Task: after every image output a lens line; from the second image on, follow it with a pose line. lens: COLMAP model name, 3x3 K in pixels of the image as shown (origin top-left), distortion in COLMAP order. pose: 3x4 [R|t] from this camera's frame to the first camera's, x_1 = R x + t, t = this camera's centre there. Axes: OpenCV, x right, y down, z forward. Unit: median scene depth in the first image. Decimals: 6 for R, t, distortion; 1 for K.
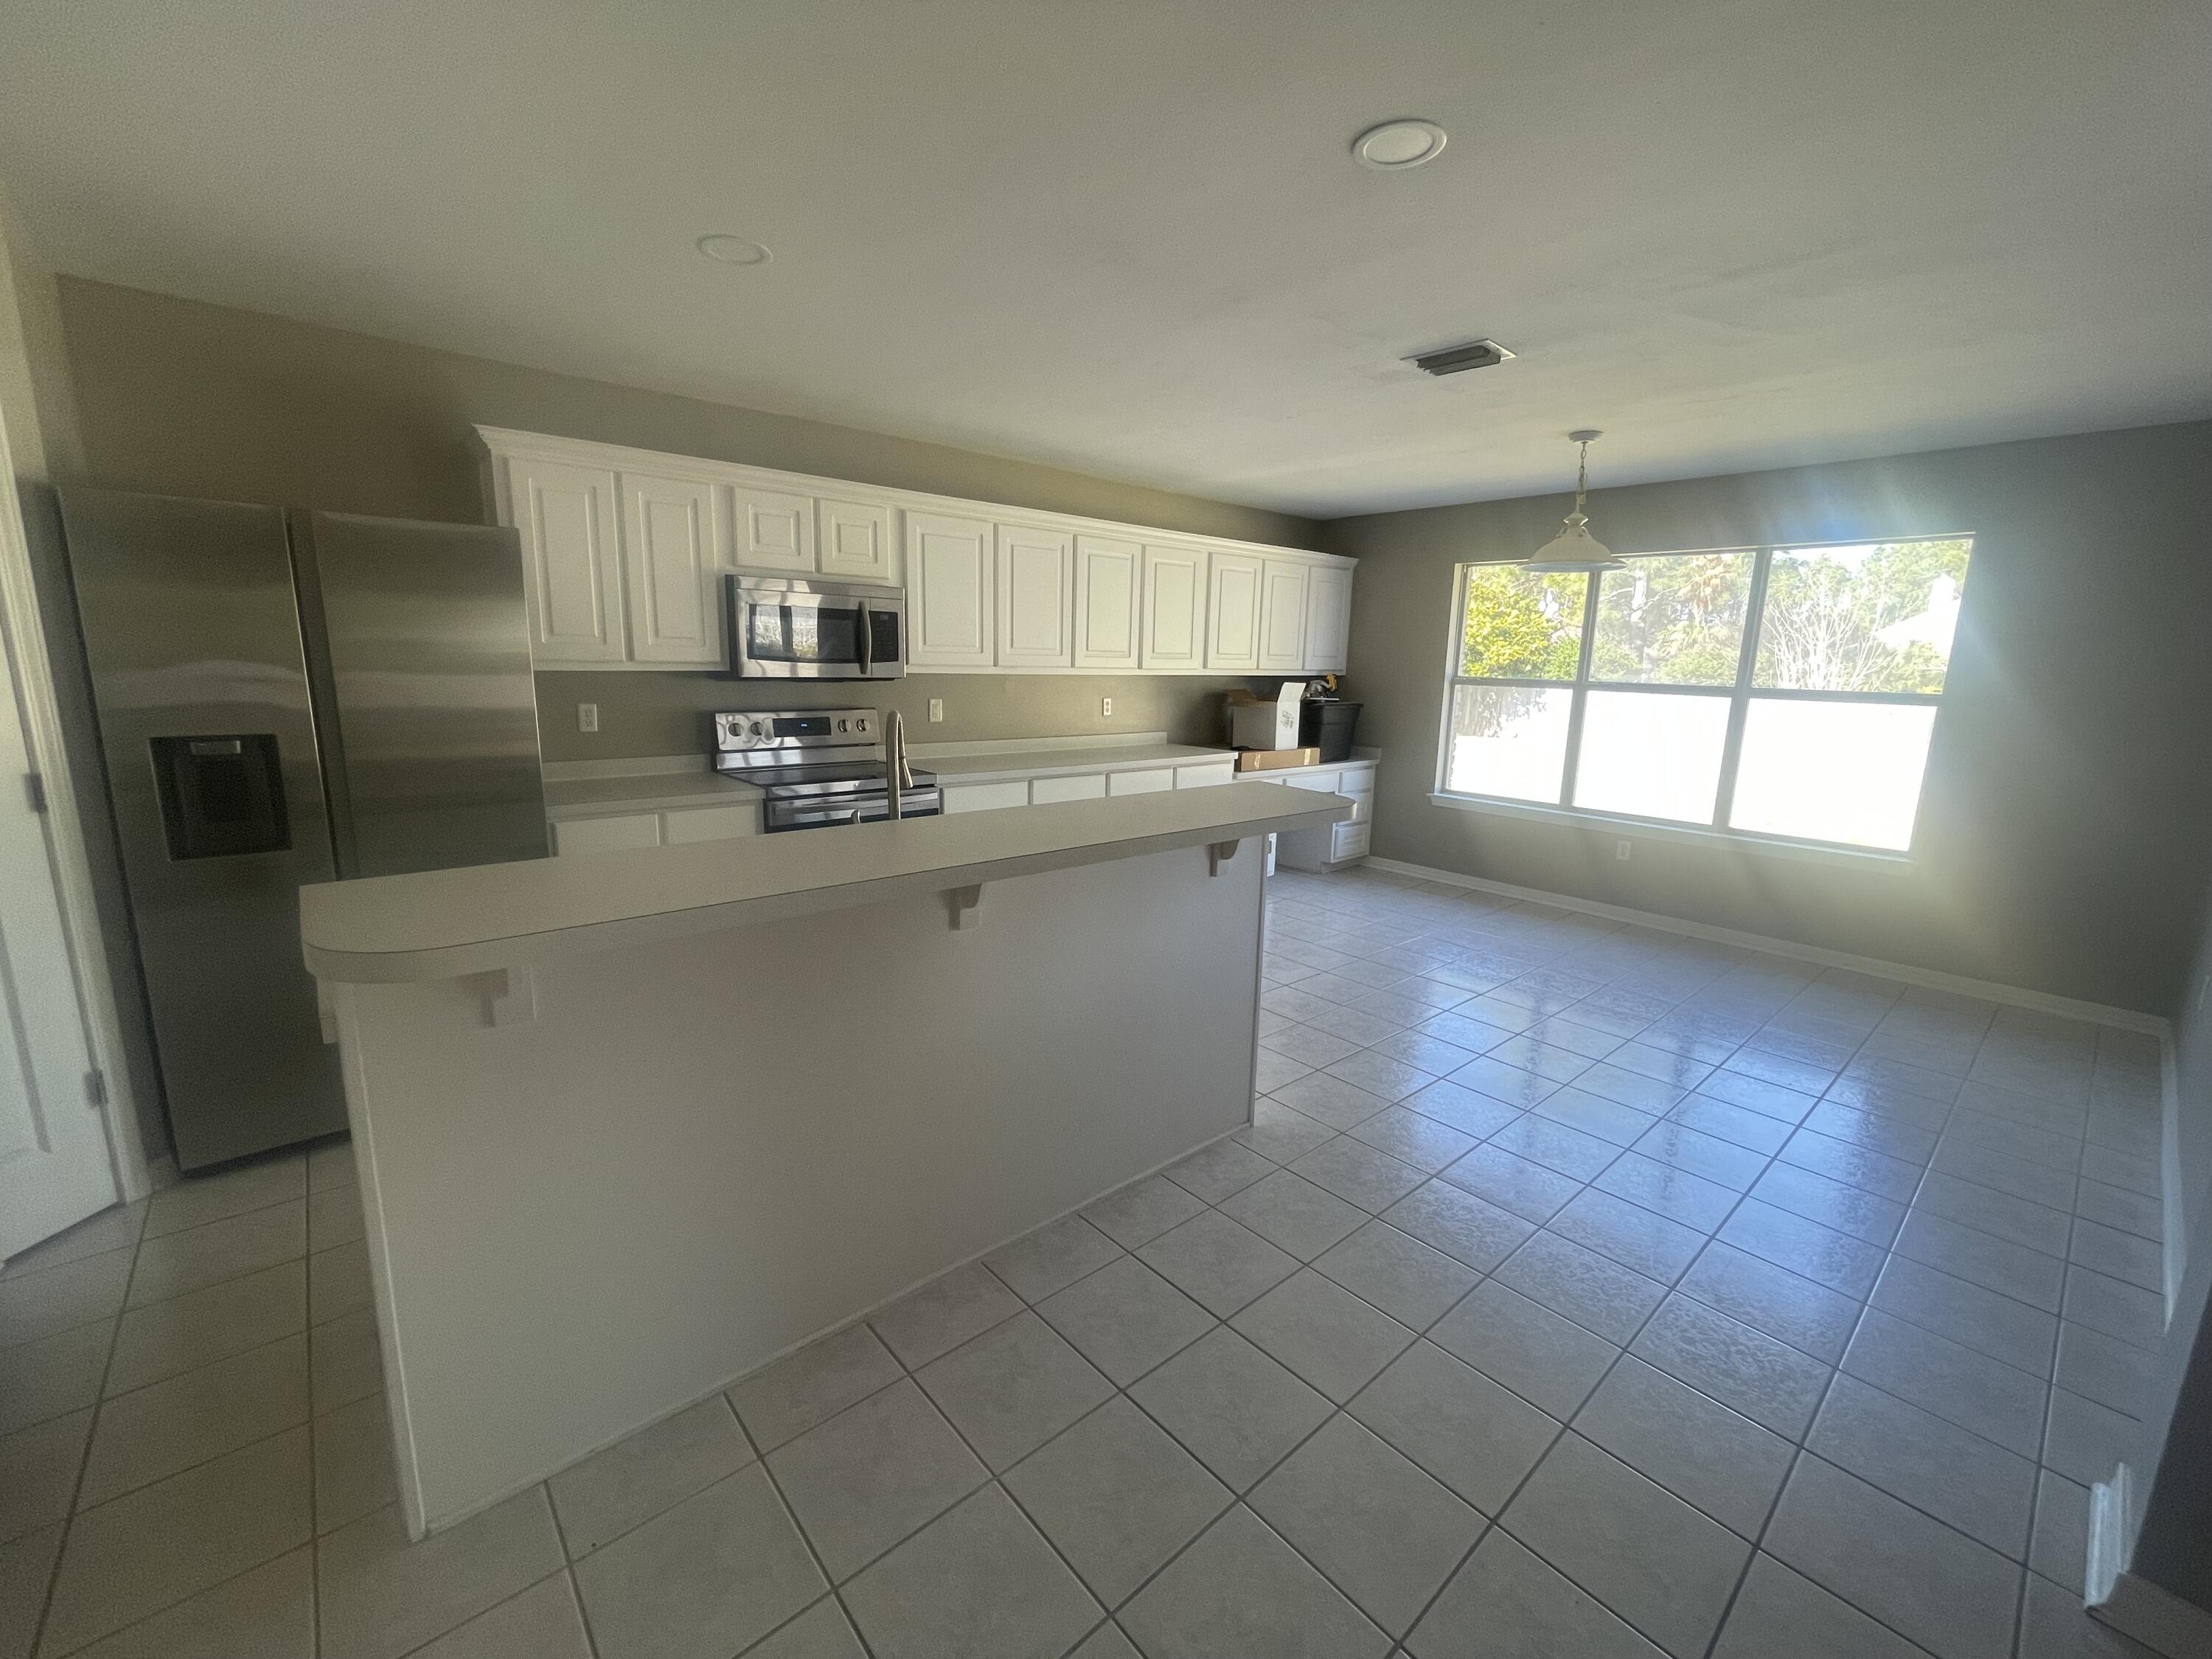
lens RADIAL K [[897.9, 0, 1104.9], [0, 897.9, 830.0], [0, 0, 1]] dist [-0.011846, -0.000041]
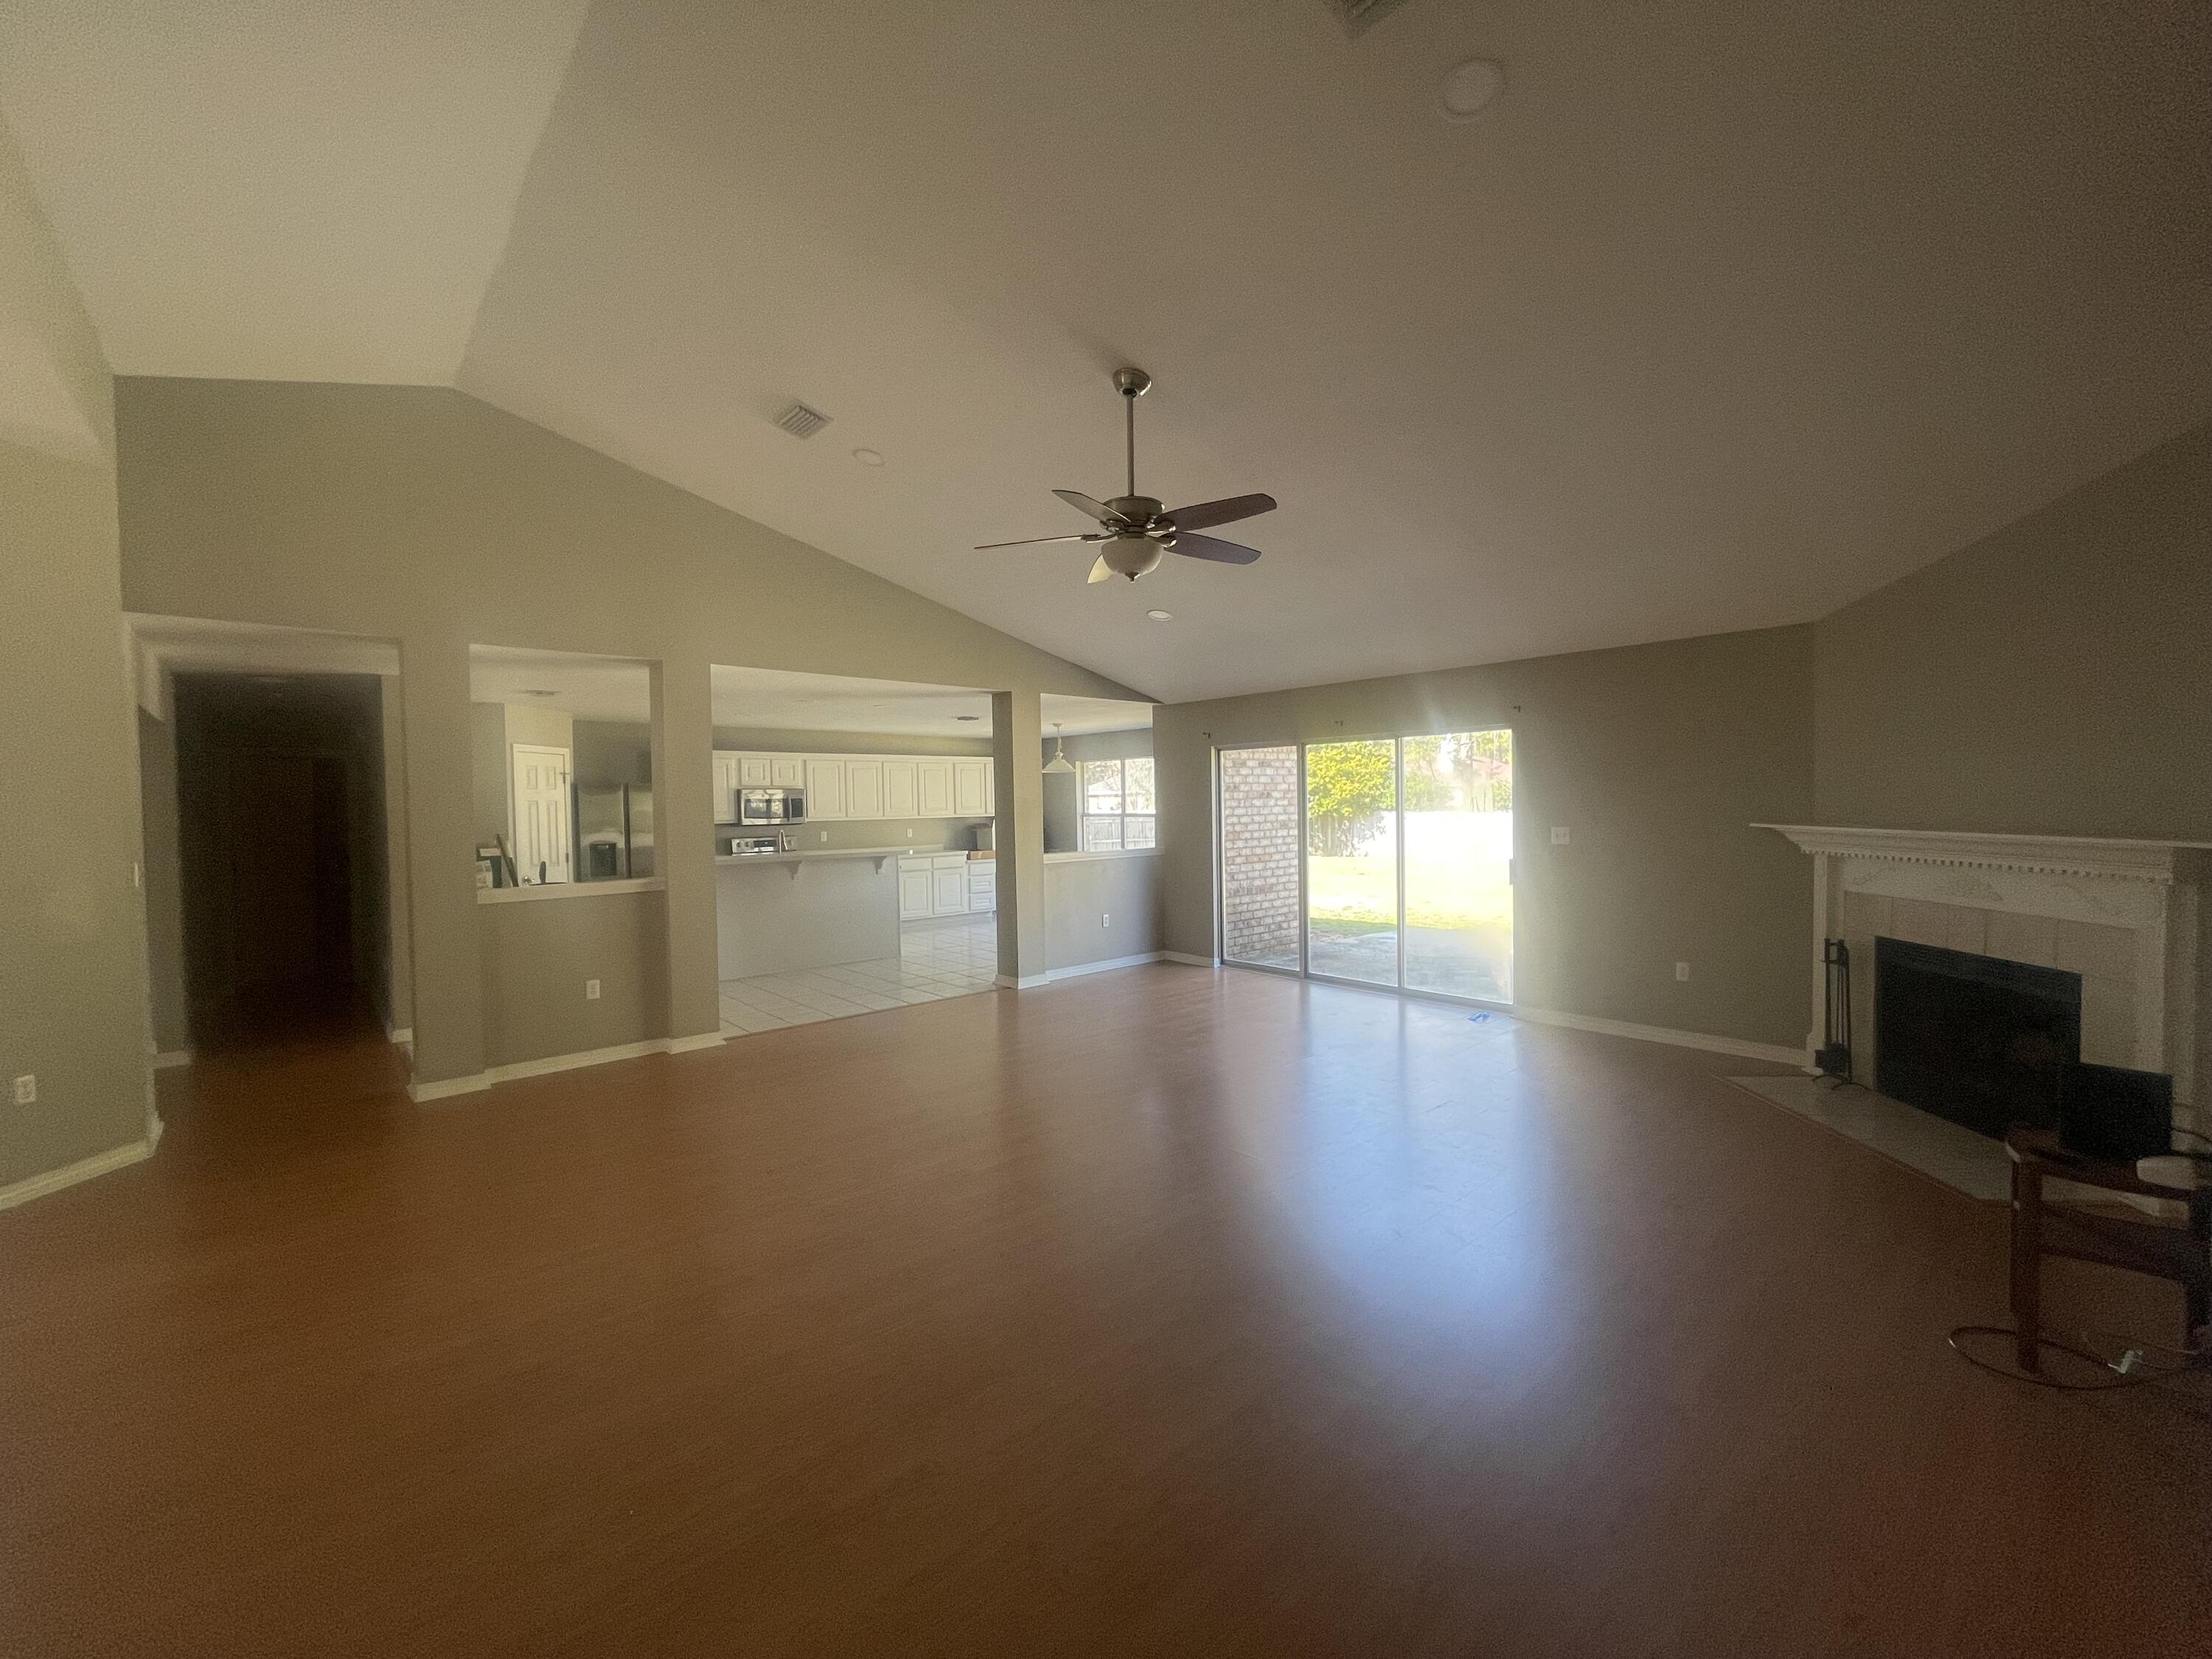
lens RADIAL K [[887.2, 0, 1102.8], [0, 887.2, 832.0], [0, 0, 1]] dist [0.000681, 0.000008]
pose [[0.999222, -0.038859, 0.006748, 0.498628], [0.039436, 0.987030, -0.155616, 0.233959], [-0.000613, 0.155761, 0.987795, -1.235459]]
